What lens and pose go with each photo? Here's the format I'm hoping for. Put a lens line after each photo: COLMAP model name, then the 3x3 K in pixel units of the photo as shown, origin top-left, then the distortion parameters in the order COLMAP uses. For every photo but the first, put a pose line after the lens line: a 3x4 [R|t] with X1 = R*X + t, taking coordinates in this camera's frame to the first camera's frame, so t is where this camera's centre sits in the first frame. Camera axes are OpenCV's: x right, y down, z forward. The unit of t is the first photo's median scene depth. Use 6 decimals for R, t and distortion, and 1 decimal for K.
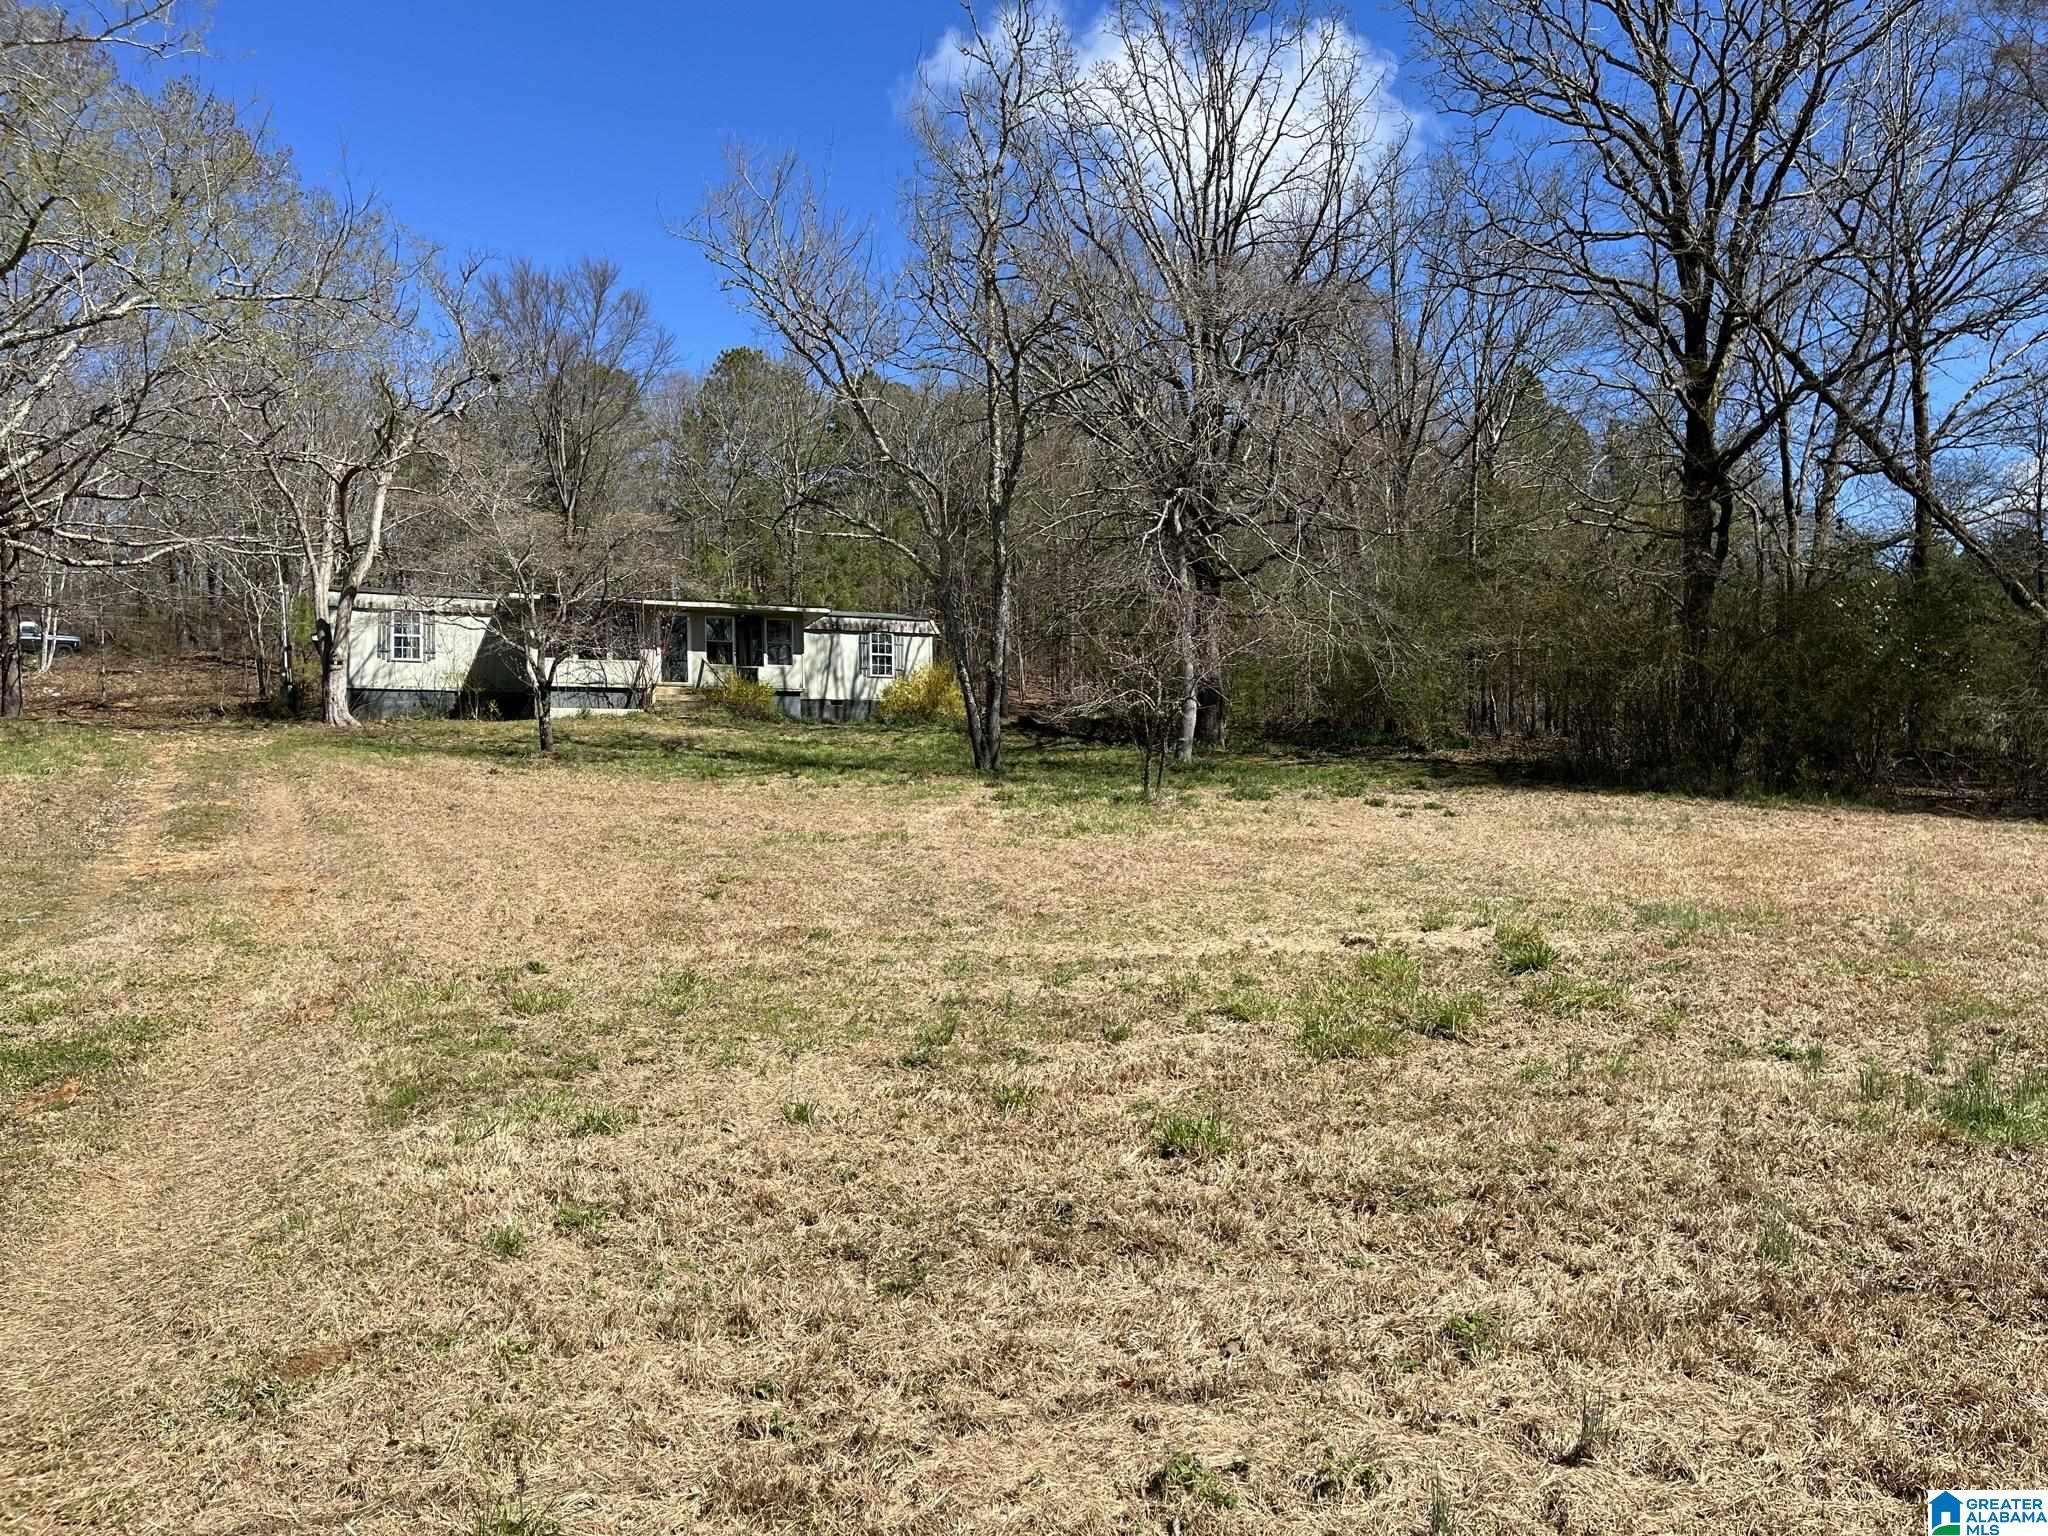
lens RADIAL K [[1550.3, 0, 1015.1], [0, 1550.3, 772.9], [0, 0, 1]] dist [0.024844, -0.045641]
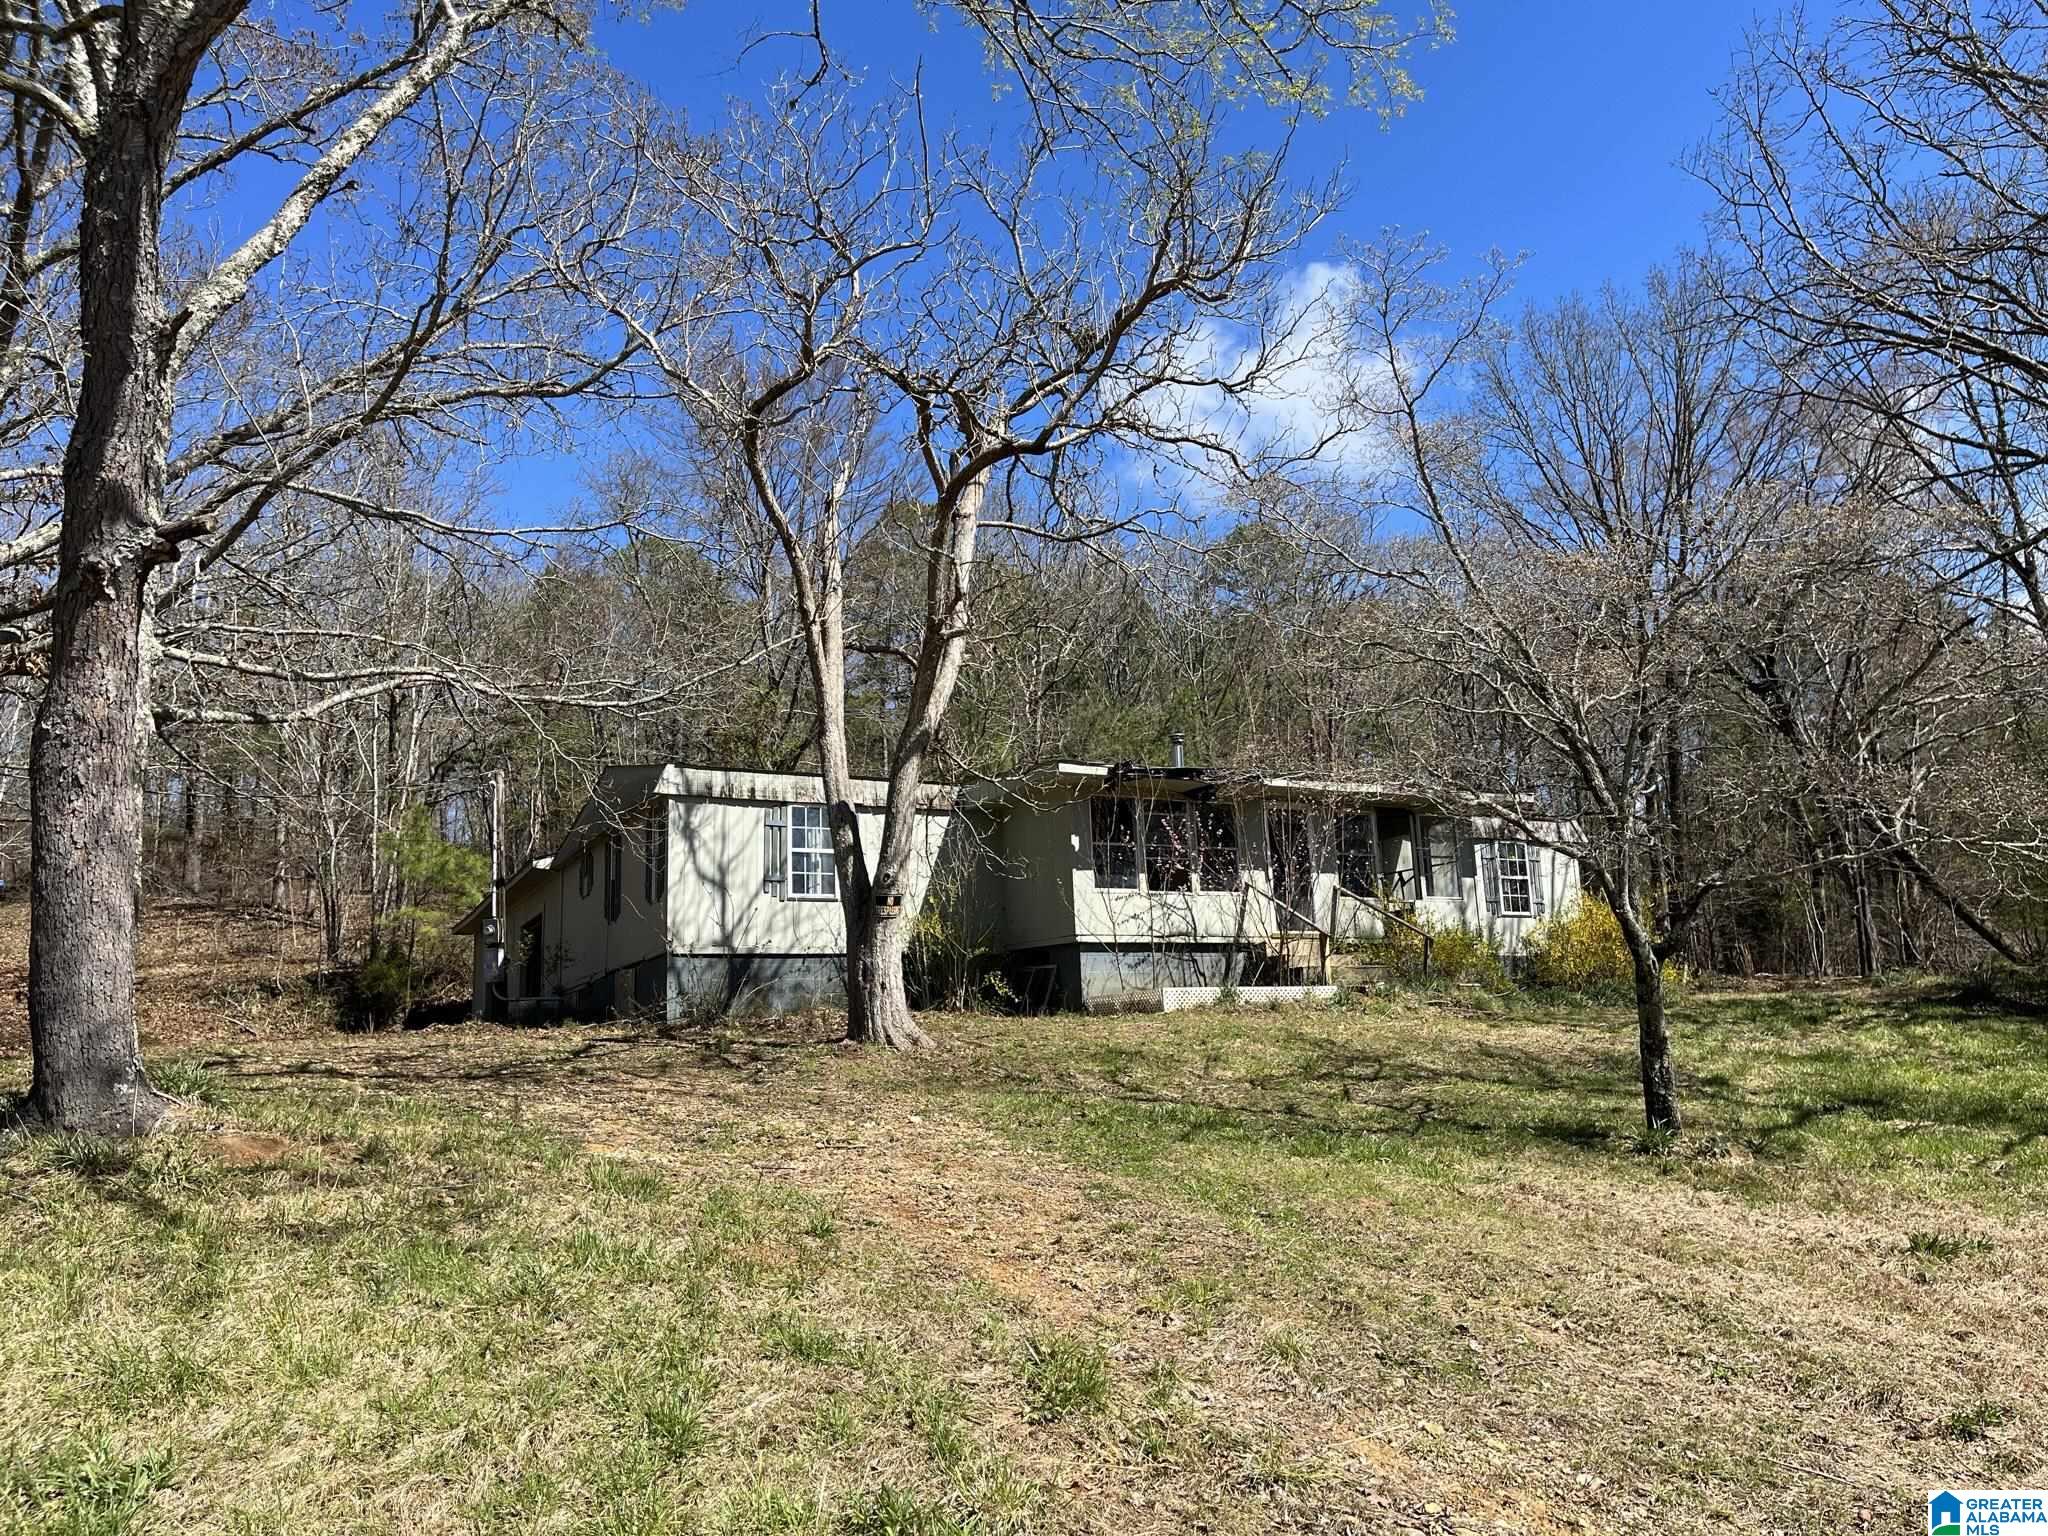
lens RADIAL K [[1550.3, 0, 1028.6], [0, 1550.3, 764.9], [0, 0, 1]] dist [0.024844, -0.045641]
pose [[0.996049, -0.007526, 0.088485, -0.358247], [0.021395, 0.987389, -0.156860, -0.032454], [-0.086188, 0.158134, 0.983649, 0.463924]]
